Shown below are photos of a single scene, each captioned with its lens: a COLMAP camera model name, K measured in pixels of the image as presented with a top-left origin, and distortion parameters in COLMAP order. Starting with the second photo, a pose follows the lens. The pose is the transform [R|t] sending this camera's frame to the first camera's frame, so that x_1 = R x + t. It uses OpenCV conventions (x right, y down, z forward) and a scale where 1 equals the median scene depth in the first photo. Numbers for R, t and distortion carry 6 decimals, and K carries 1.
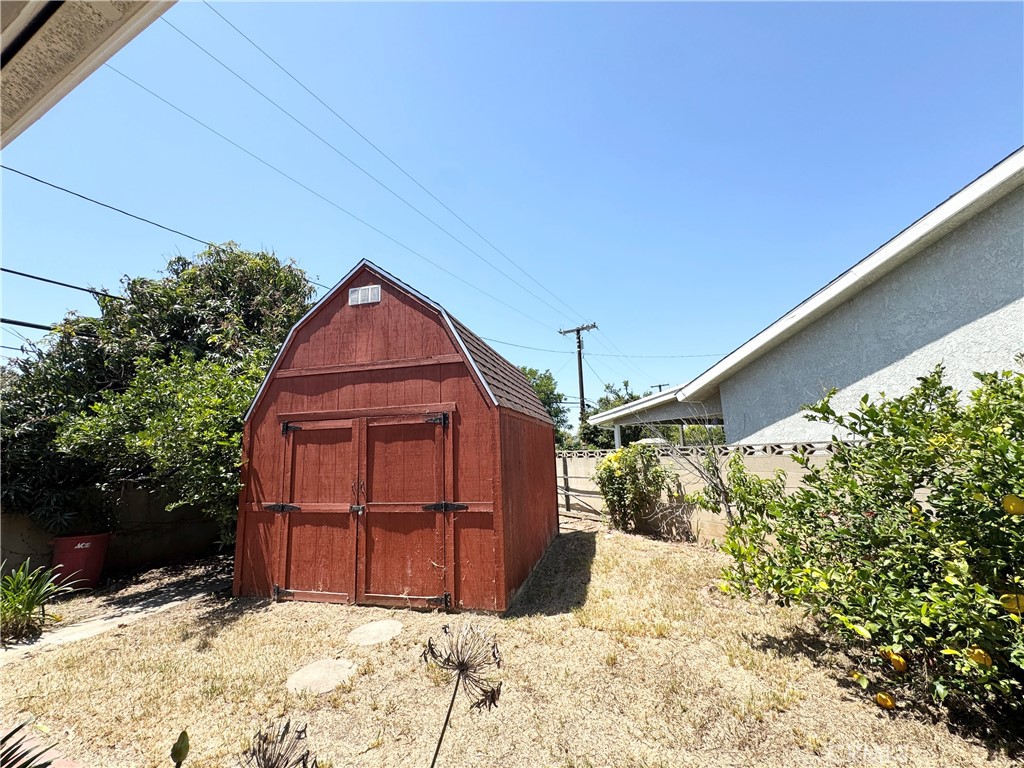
lens RADIAL K [[408.5, 0, 512.7], [0, 408.5, 384.7], [0, 0, 1]] dist [-0.003177, -0.000017]
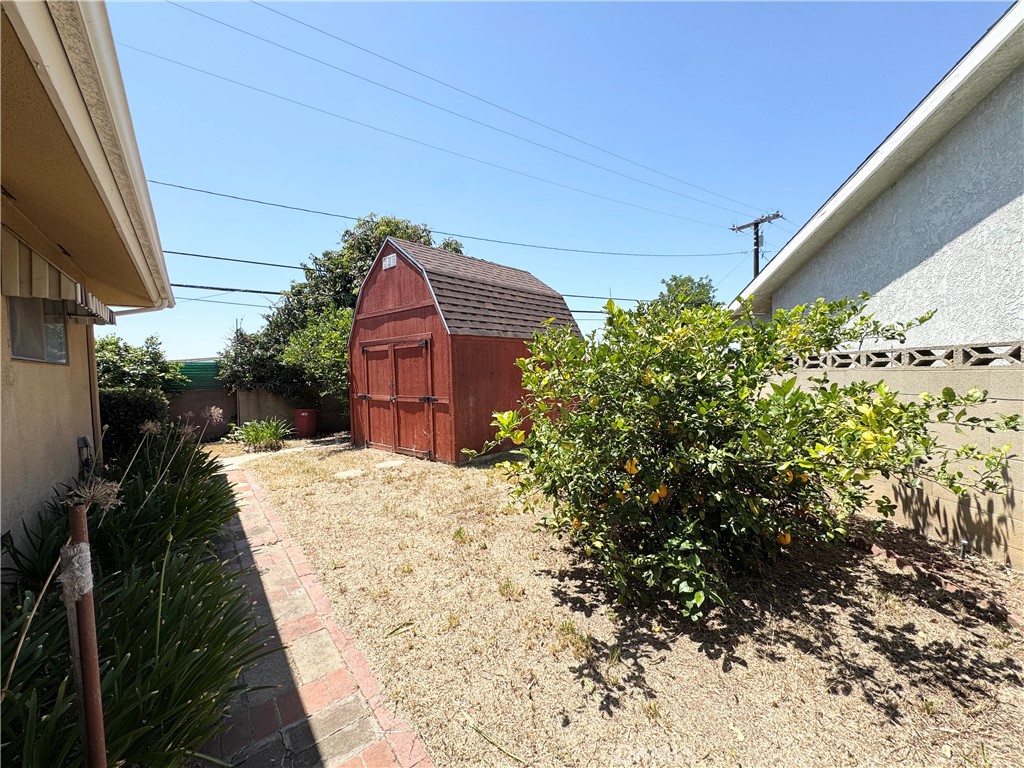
lens RADIAL K [[408.5, 0, 508.7], [0, 408.5, 384.1], [0, 0, 1]] dist [-0.003177, -0.000017]
pose [[0.886899, 0.026386, -0.461209, 0.741614], [0.069644, 0.979320, 0.189951, -0.033330], [0.456684, -0.200588, 0.866721, -0.194039]]
